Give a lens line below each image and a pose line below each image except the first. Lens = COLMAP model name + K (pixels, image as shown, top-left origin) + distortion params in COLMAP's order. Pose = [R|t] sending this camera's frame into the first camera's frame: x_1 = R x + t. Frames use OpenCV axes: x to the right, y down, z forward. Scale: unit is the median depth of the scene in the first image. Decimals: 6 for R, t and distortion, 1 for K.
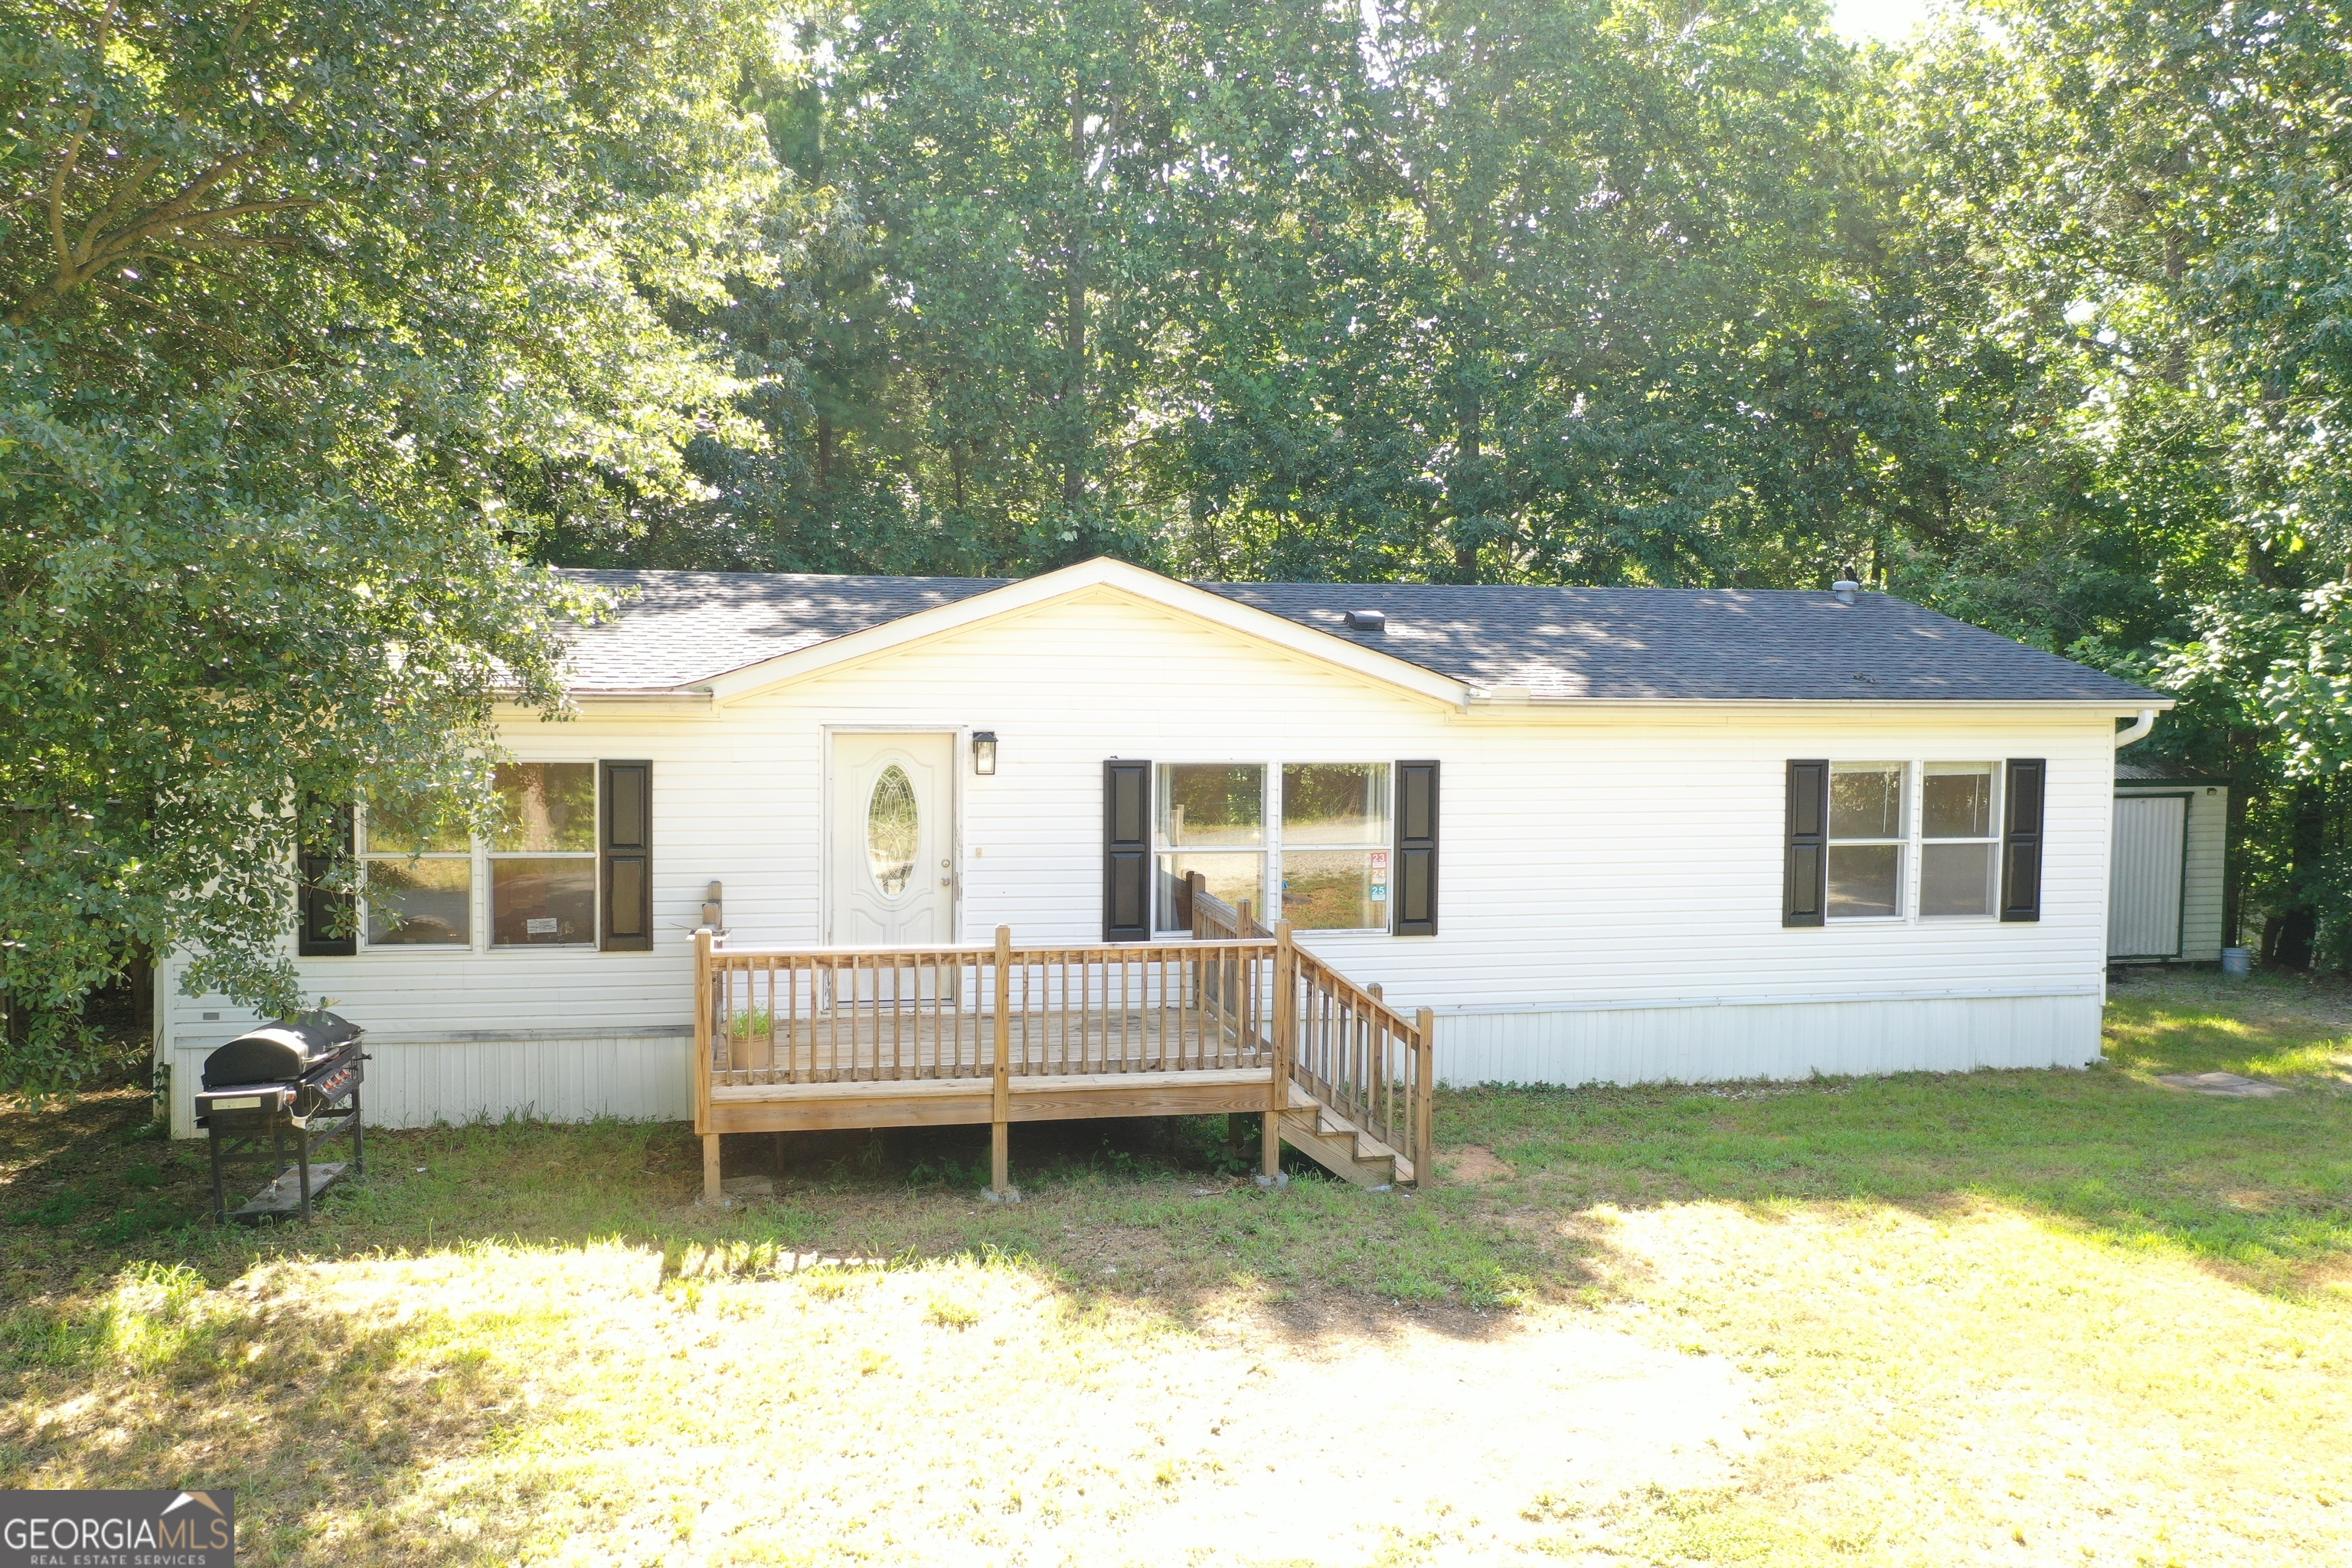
lens RADIAL K [[1869.1, 0, 1175.3], [0, 1869.1, 786.4], [0, 0, 1]] dist [0.006197, -0.002749]
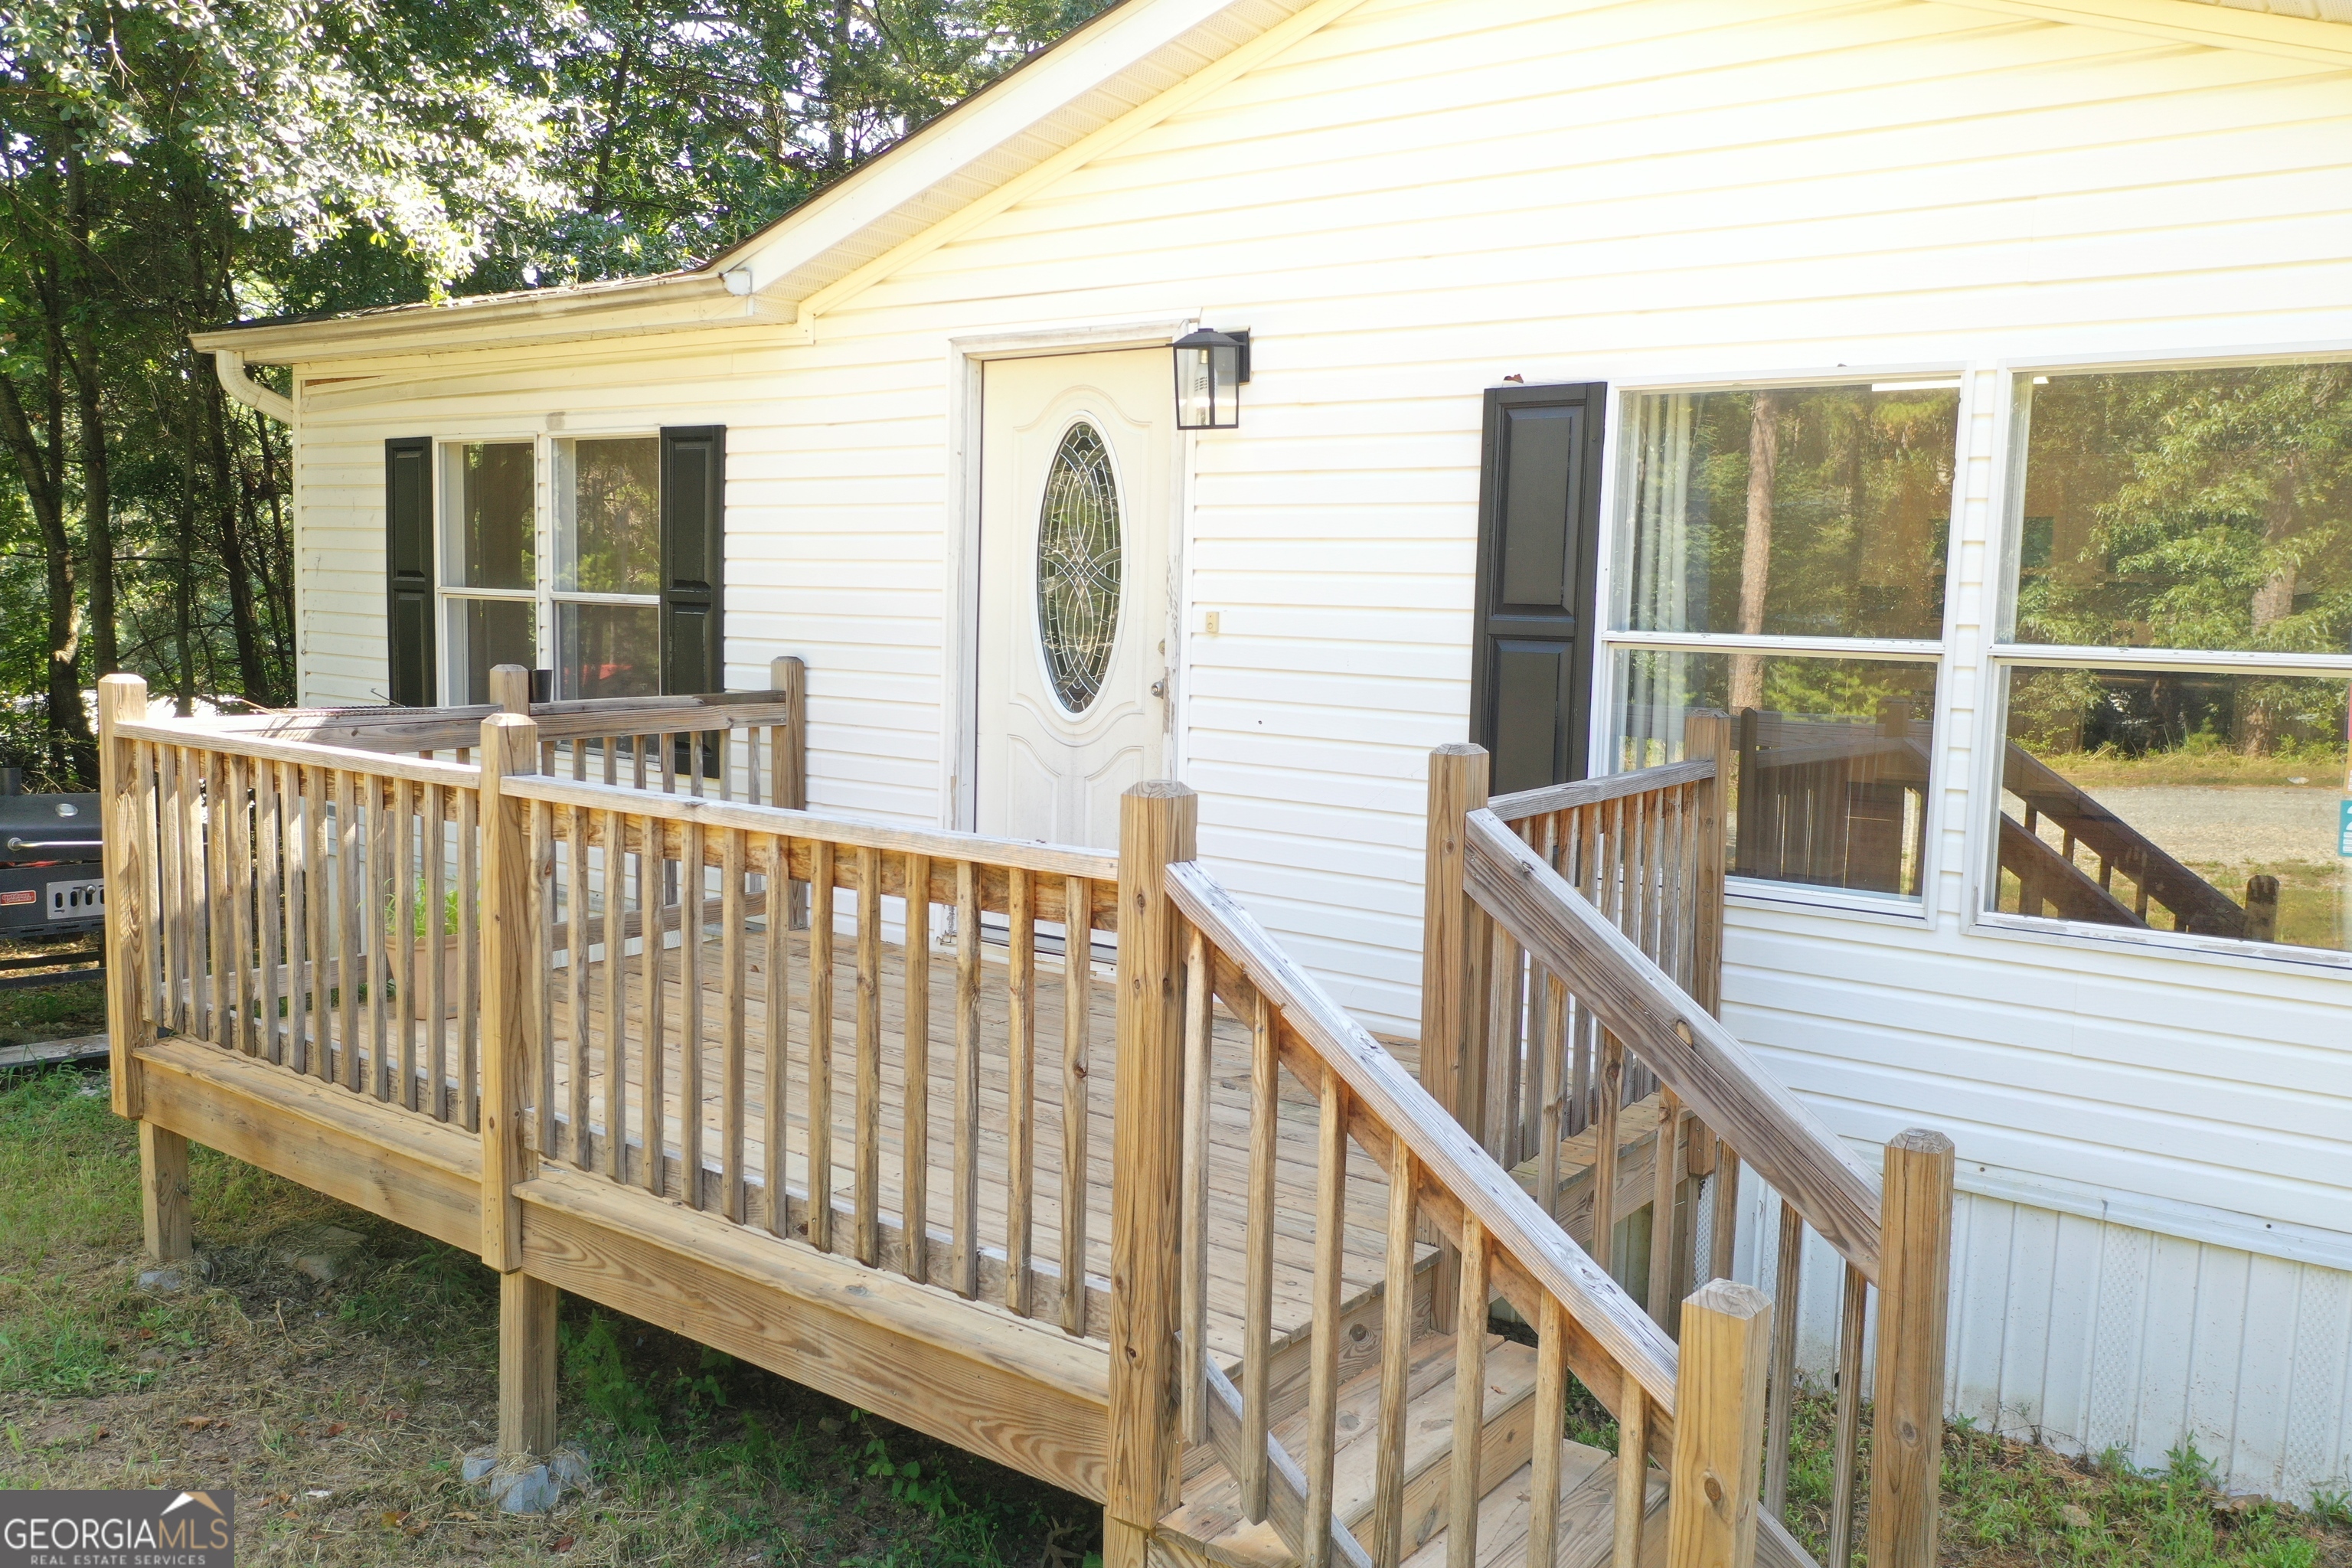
lens RADIAL K [[1869.1, 0, 1180.4], [0, 1869.1, 779.1], [0, 0, 1]] dist [0.006197, -0.002749]
pose [[0.658779, 0.081567, -0.747902, 0.221203], [-0.065258, 0.996554, 0.051204, 0.051992], [0.749501, 0.015074, 0.661831, 0.753119]]
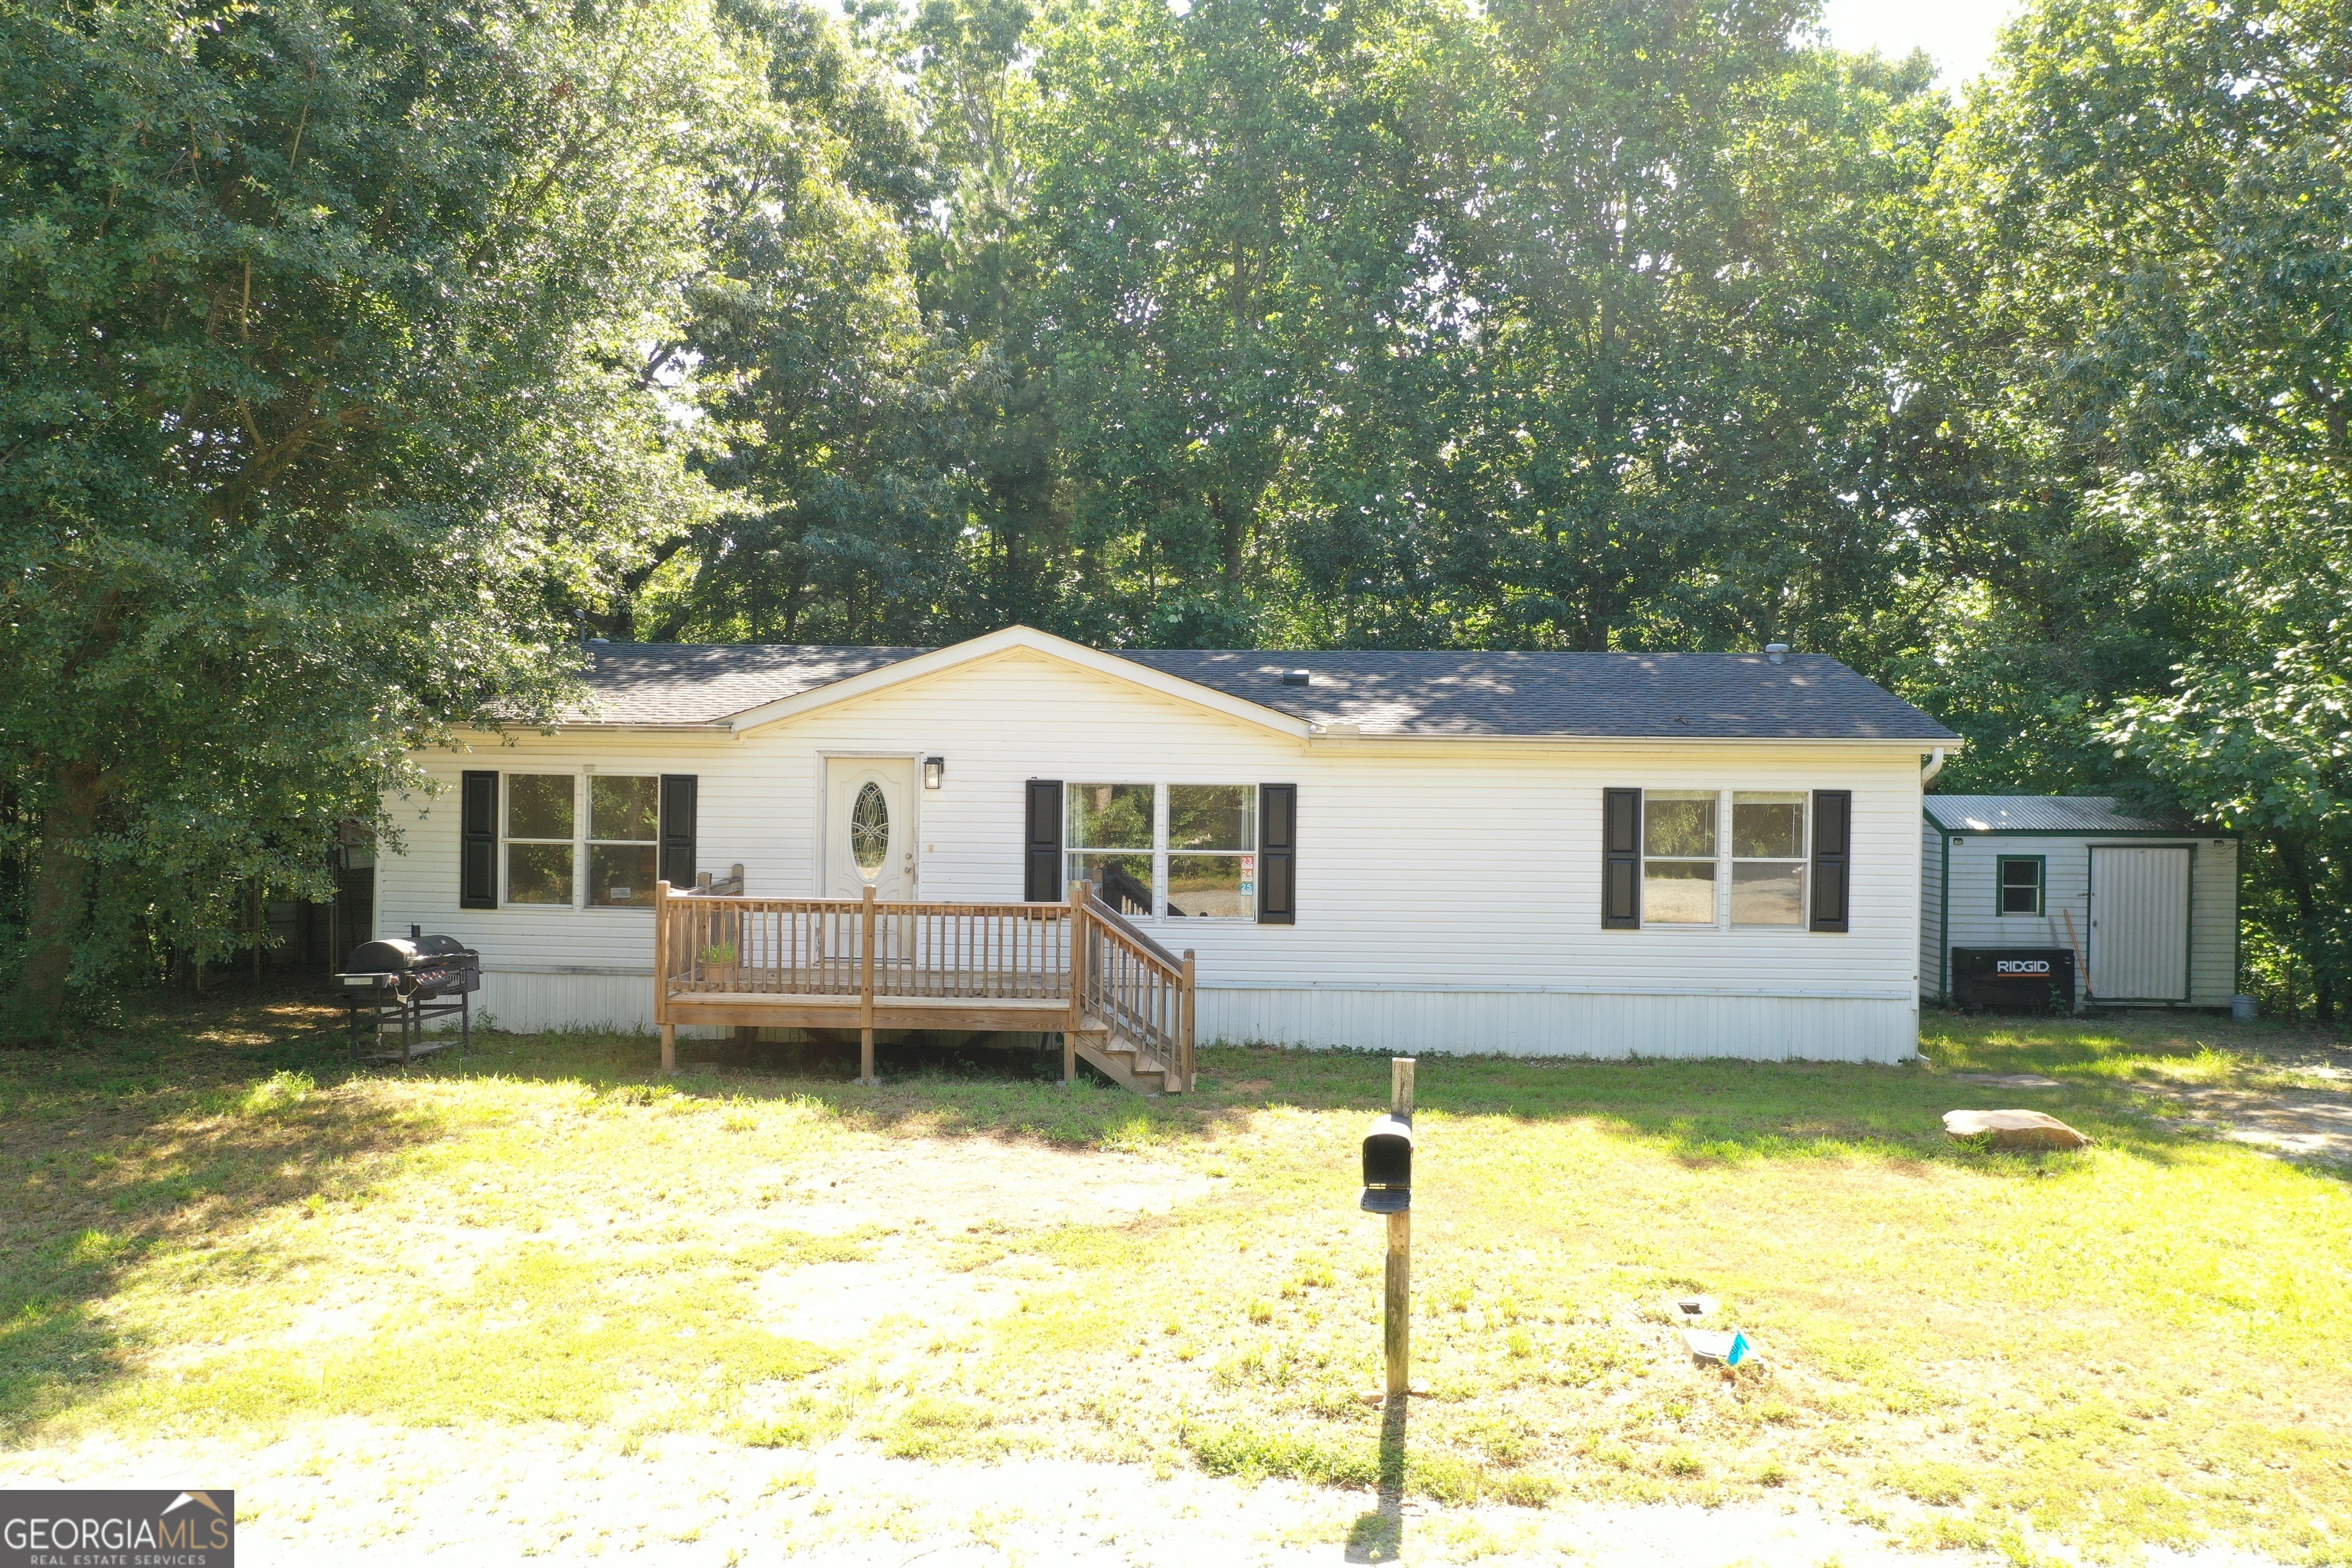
lens RADIAL K [[1869.1, 0, 1174.0], [0, 1869.1, 787.4], [0, 0, 1]] dist [0.006197, -0.002749]
pose [[0.969154, 0.006506, -0.246370, 0.409655], [-0.019434, 0.998556, -0.050078, 0.058374], [0.245689, 0.053322, 0.967881, -0.257761]]
